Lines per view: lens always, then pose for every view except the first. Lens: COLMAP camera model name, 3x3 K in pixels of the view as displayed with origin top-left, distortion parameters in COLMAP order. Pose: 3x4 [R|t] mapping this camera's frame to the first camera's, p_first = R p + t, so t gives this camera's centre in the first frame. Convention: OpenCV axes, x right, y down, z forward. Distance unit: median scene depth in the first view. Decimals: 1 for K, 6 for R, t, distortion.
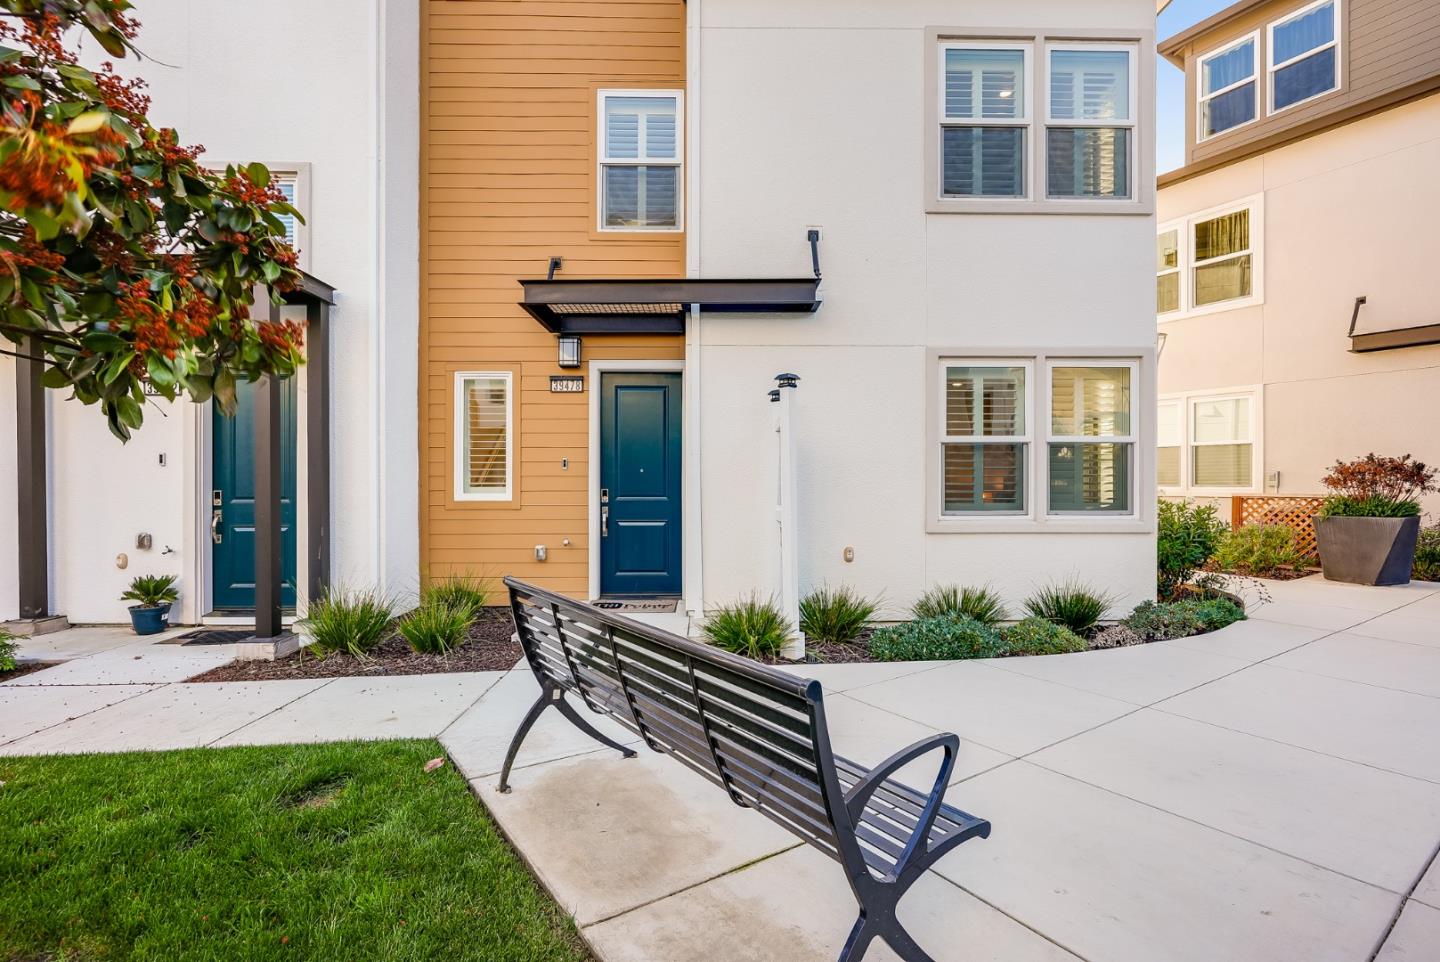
lens RADIAL K [[661.1, 0, 719.3], [0, 661.1, 485.8], [0, 0, 1]] dist [0.010067, 0.002568]
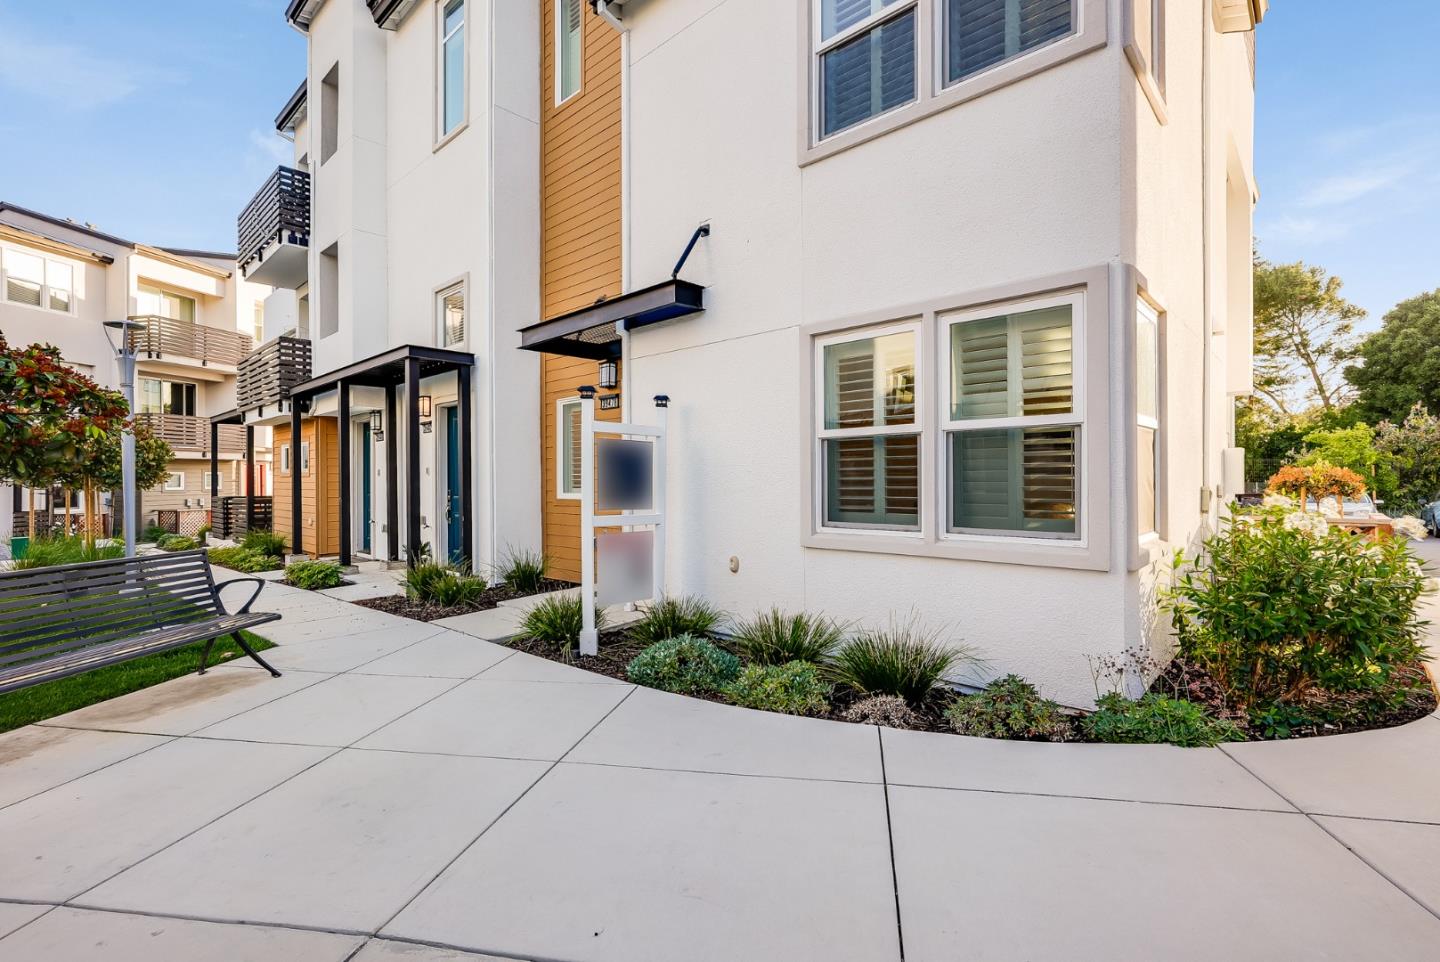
lens RADIAL K [[661.1, 0, 719.4], [0, 661.1, 479.0], [0, 0, 1]] dist [0.010067, 0.002568]
pose [[0.718483, -0.004396, -0.695531, 0.810648], [0.002261, 0.999990, -0.003985, -0.011845], [0.695541, 0.001291, 0.718485, 0.319681]]
